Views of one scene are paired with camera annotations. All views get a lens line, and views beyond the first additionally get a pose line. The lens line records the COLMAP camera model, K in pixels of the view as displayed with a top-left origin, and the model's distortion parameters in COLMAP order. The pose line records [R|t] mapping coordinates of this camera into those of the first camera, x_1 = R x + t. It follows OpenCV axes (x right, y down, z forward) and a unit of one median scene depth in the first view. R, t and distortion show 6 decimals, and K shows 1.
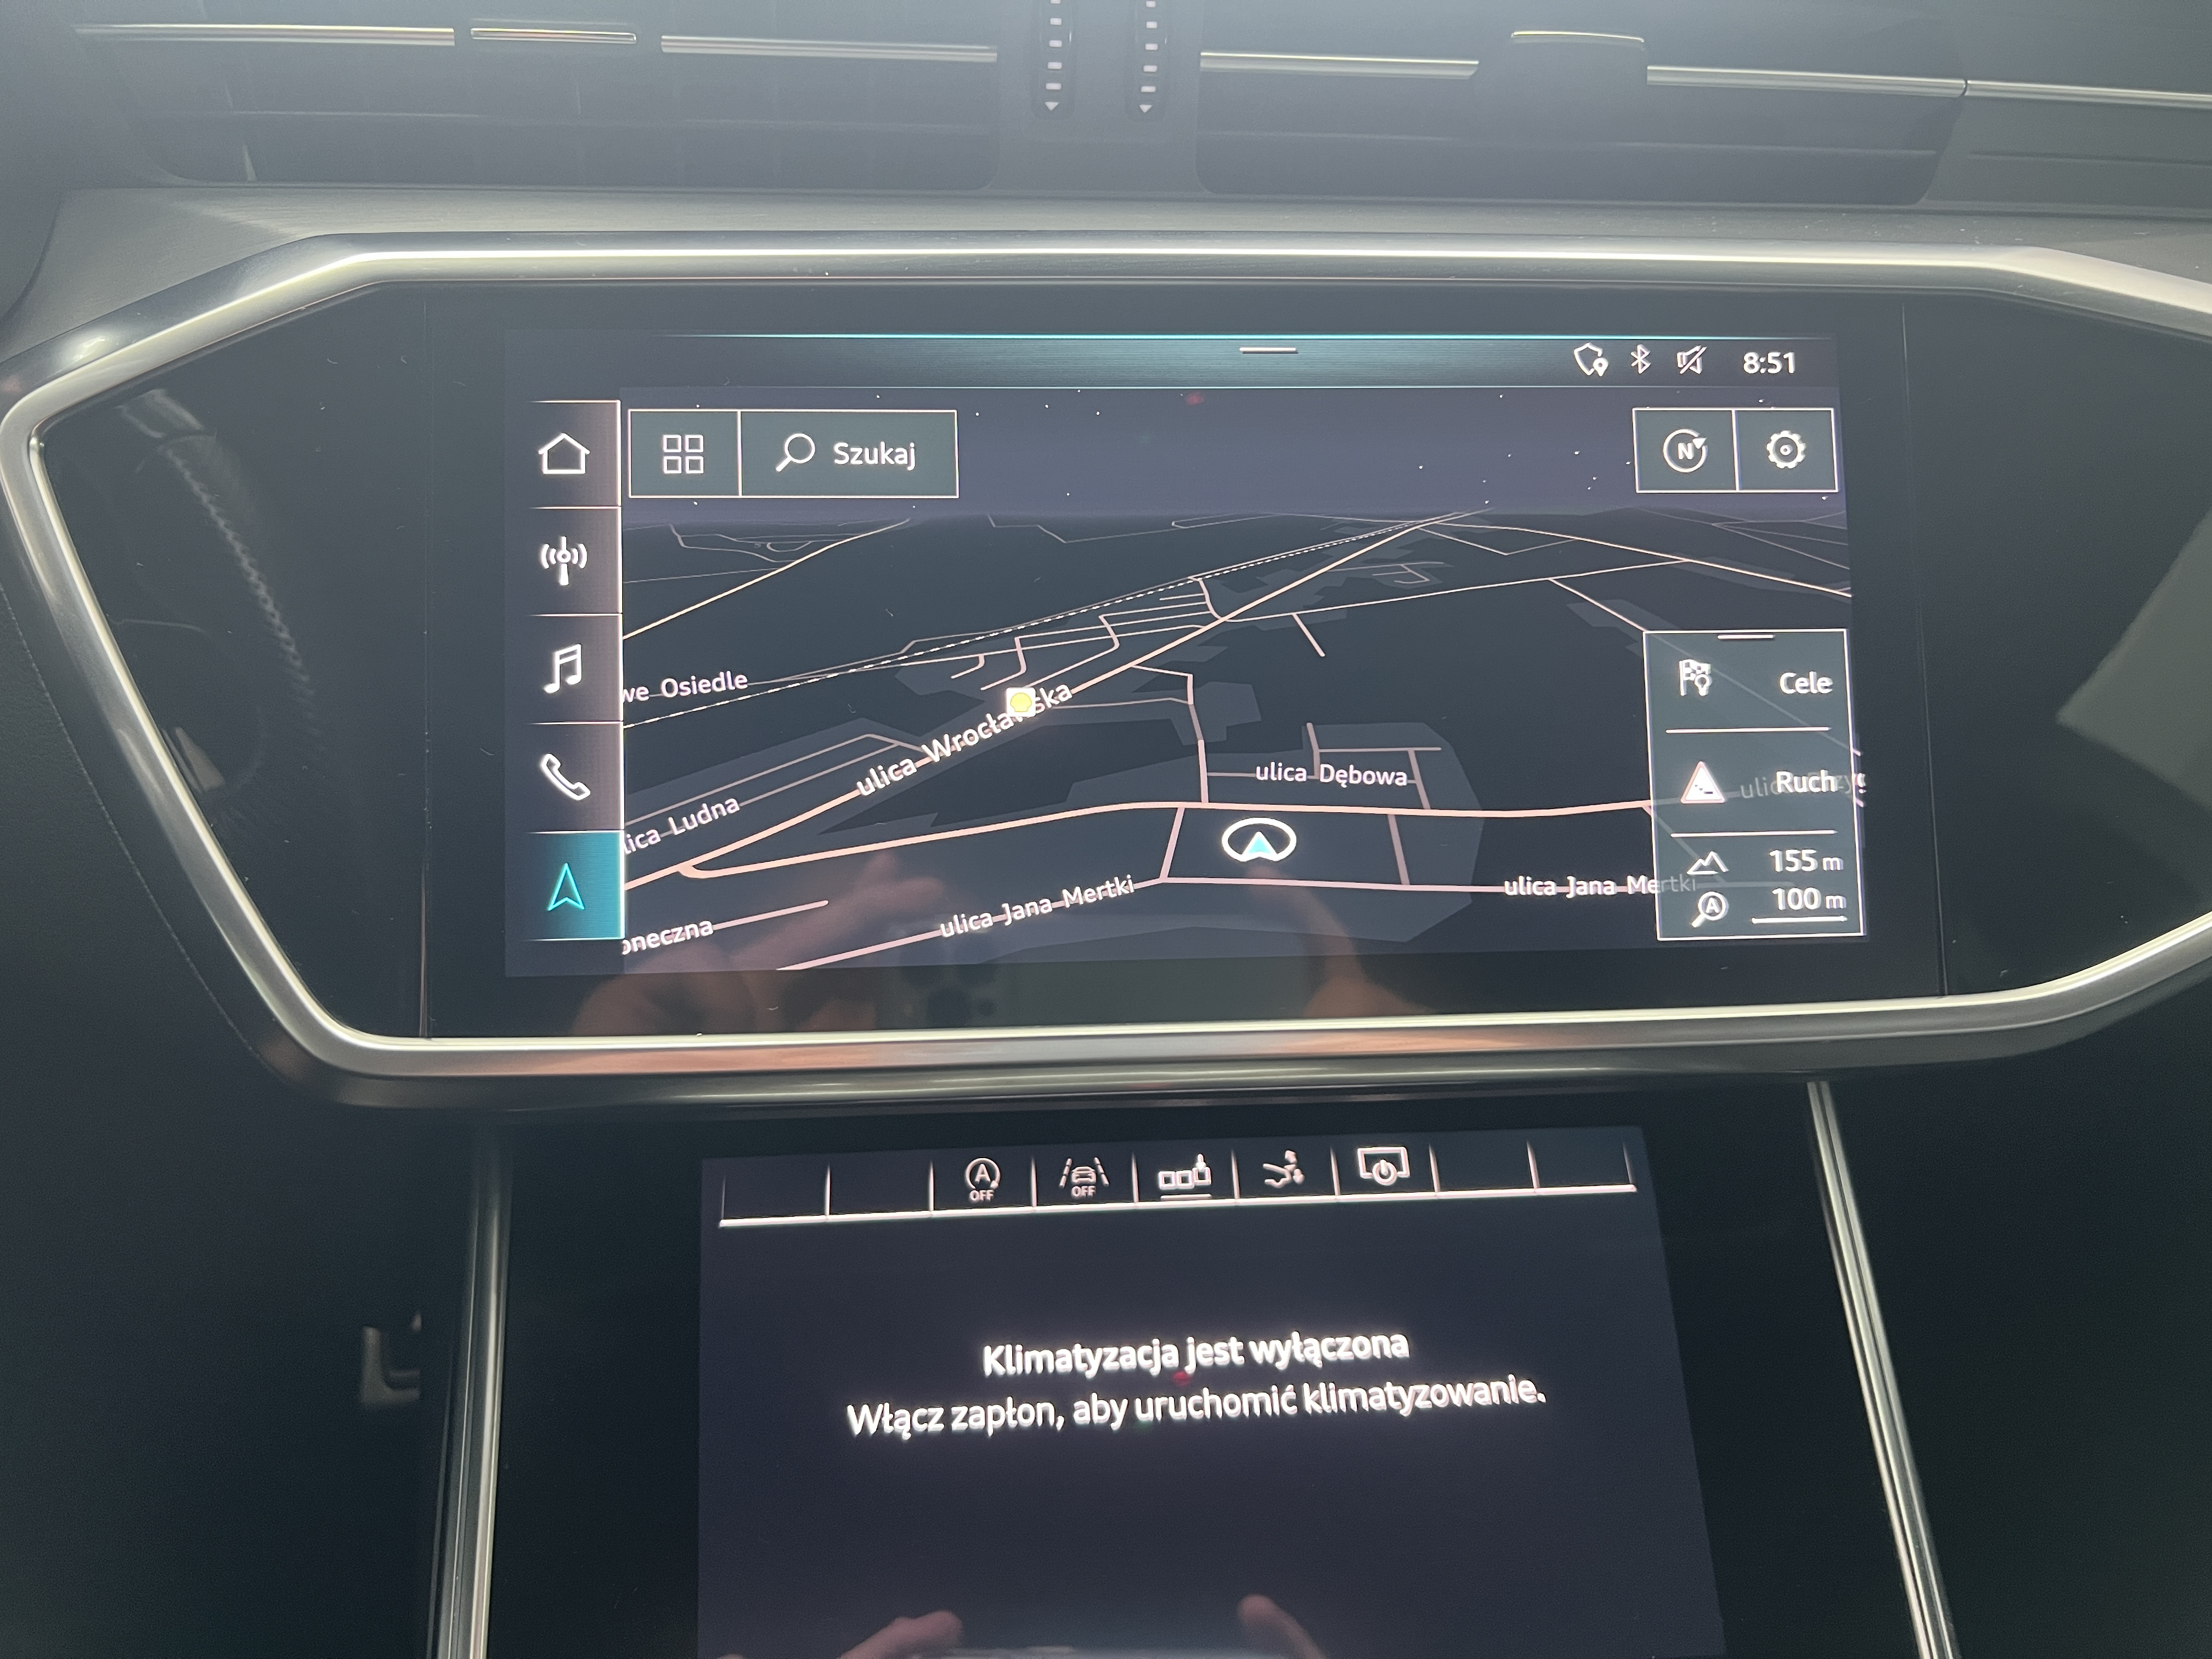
lens RADIAL K [[1678.4, 0, 1109.3], [0, 1678.4, 814.7], [0, 0, 1]] dist [0.013438, -0.019497]
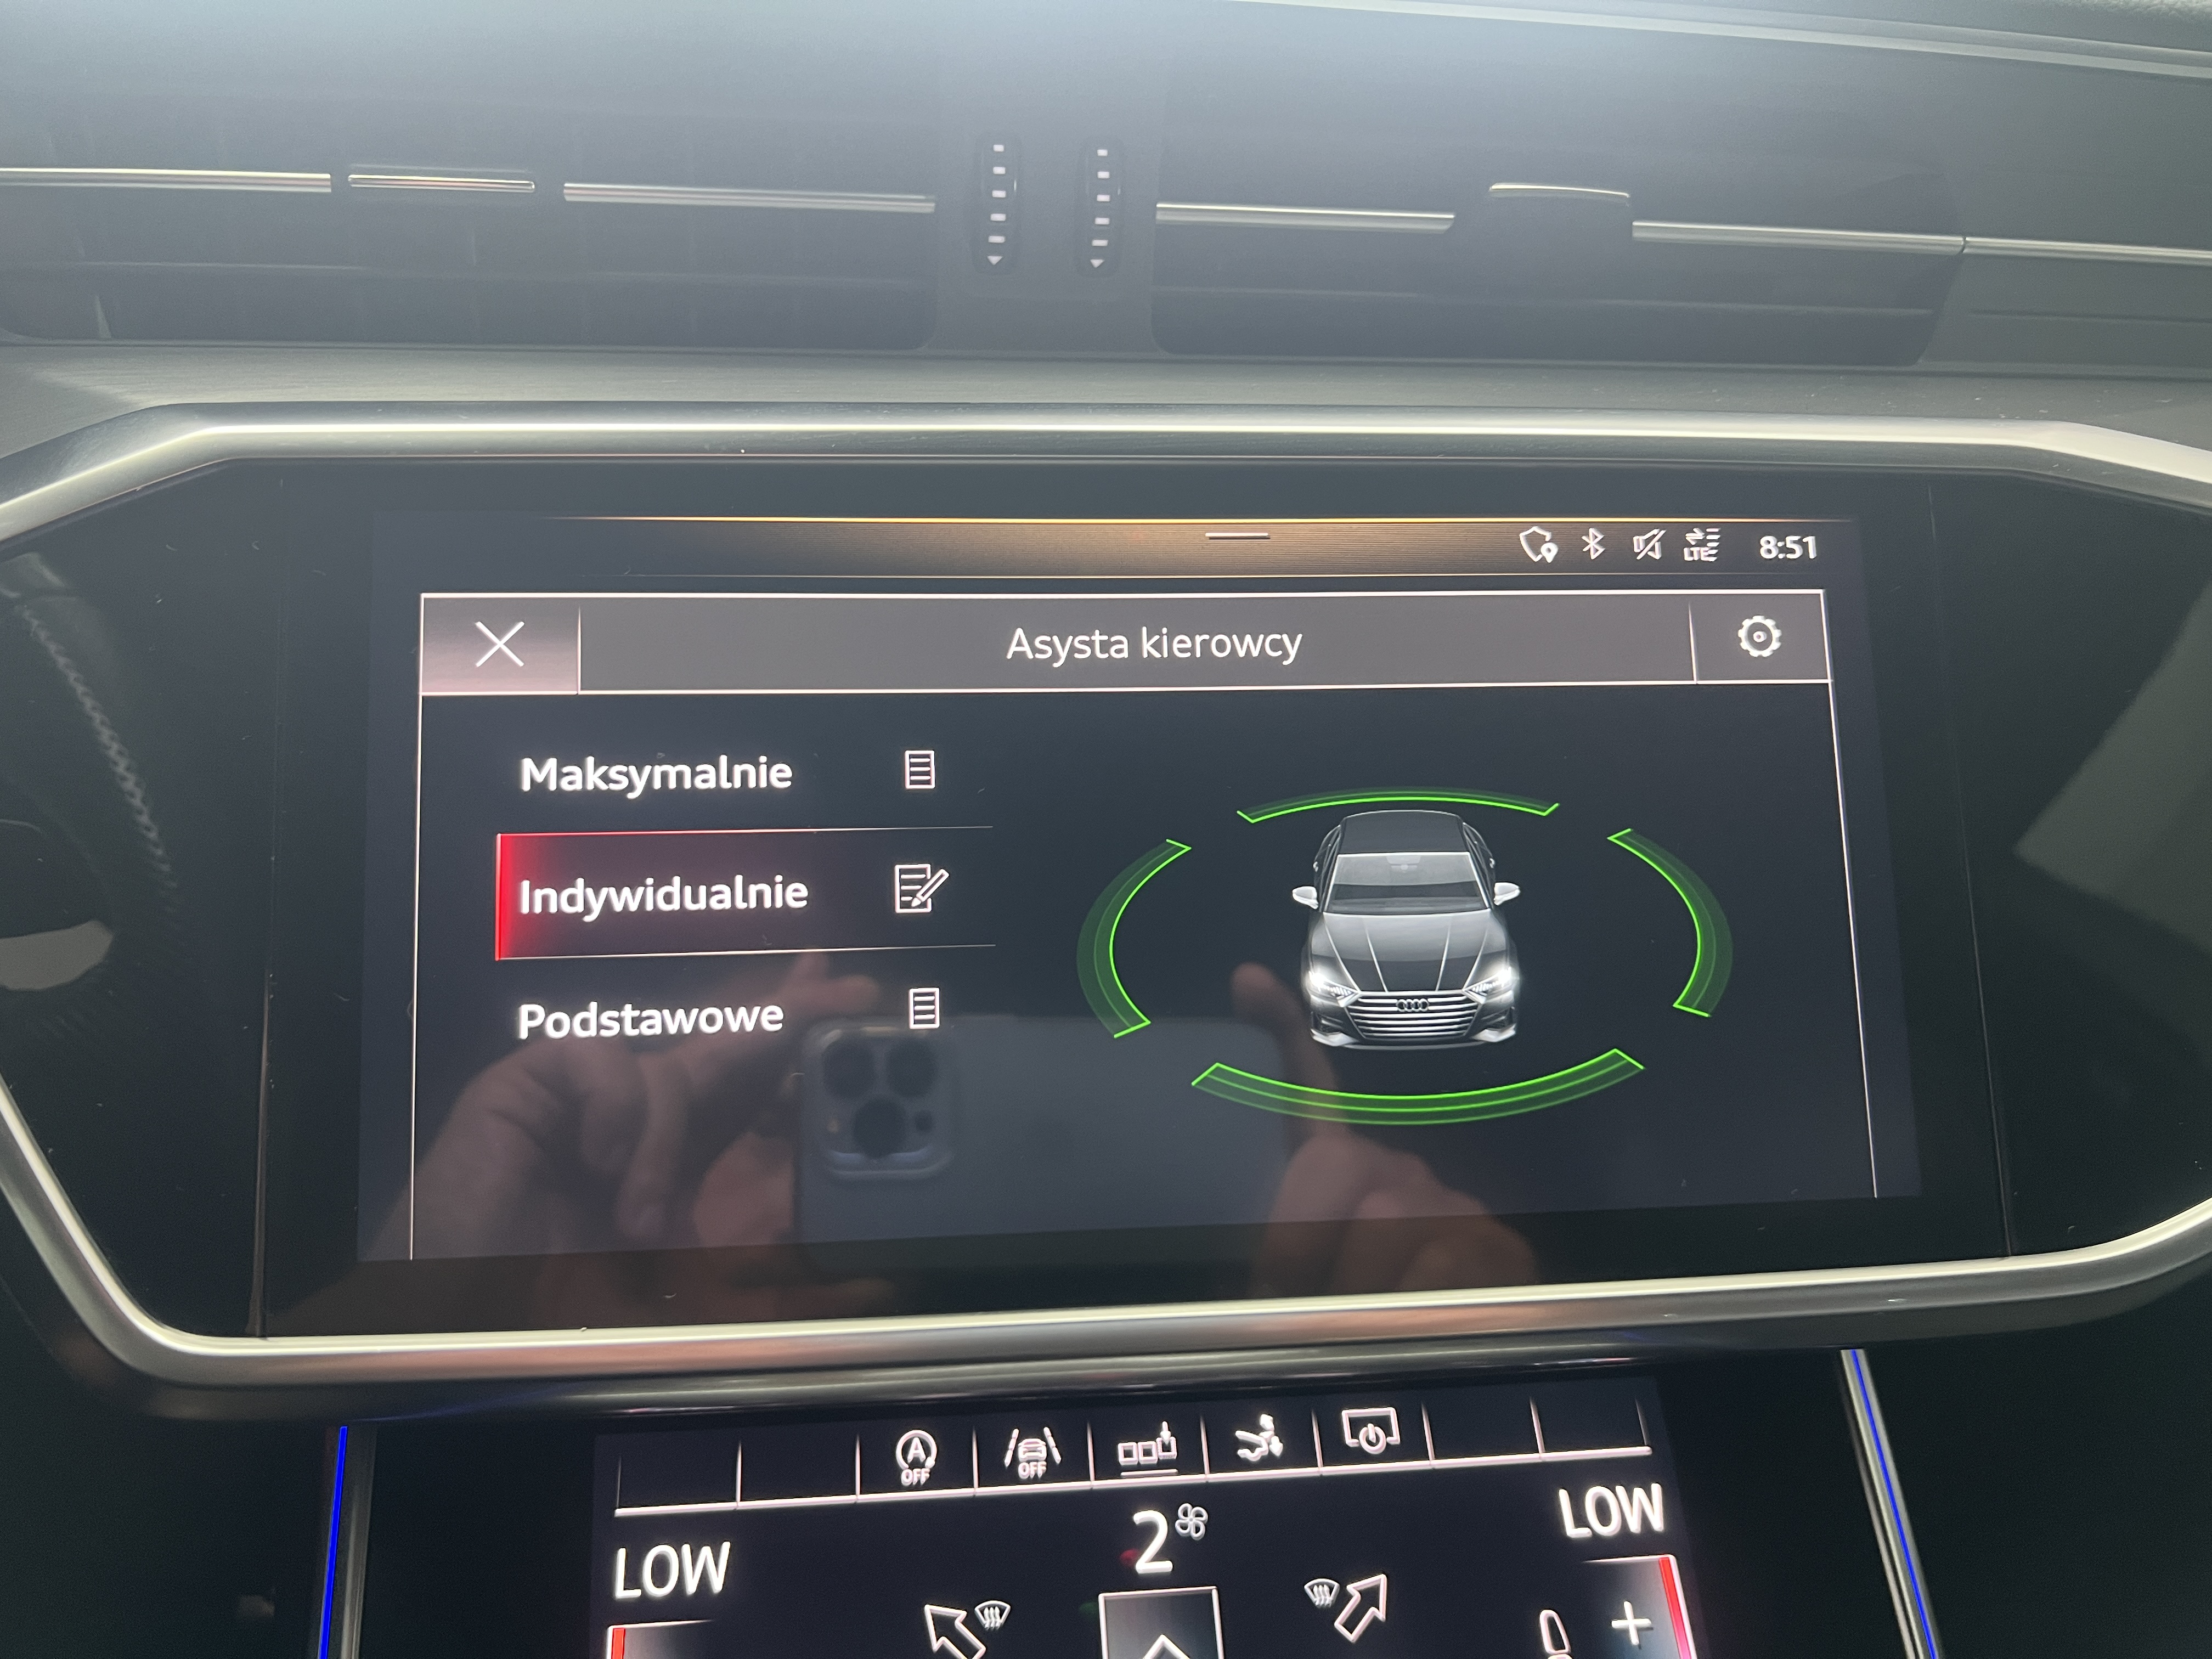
lens RADIAL K [[1678.4, 0, 1097.6], [0, 1678.4, 818.3], [0, 0, 1]] dist [0.013438, -0.019497]
pose [[0.999494, -0.003109, 0.031641, -0.008141], [0.005010, 0.998176, -0.060166, -0.062294], [-0.031396, 0.060294, 0.997687, 0.102117]]
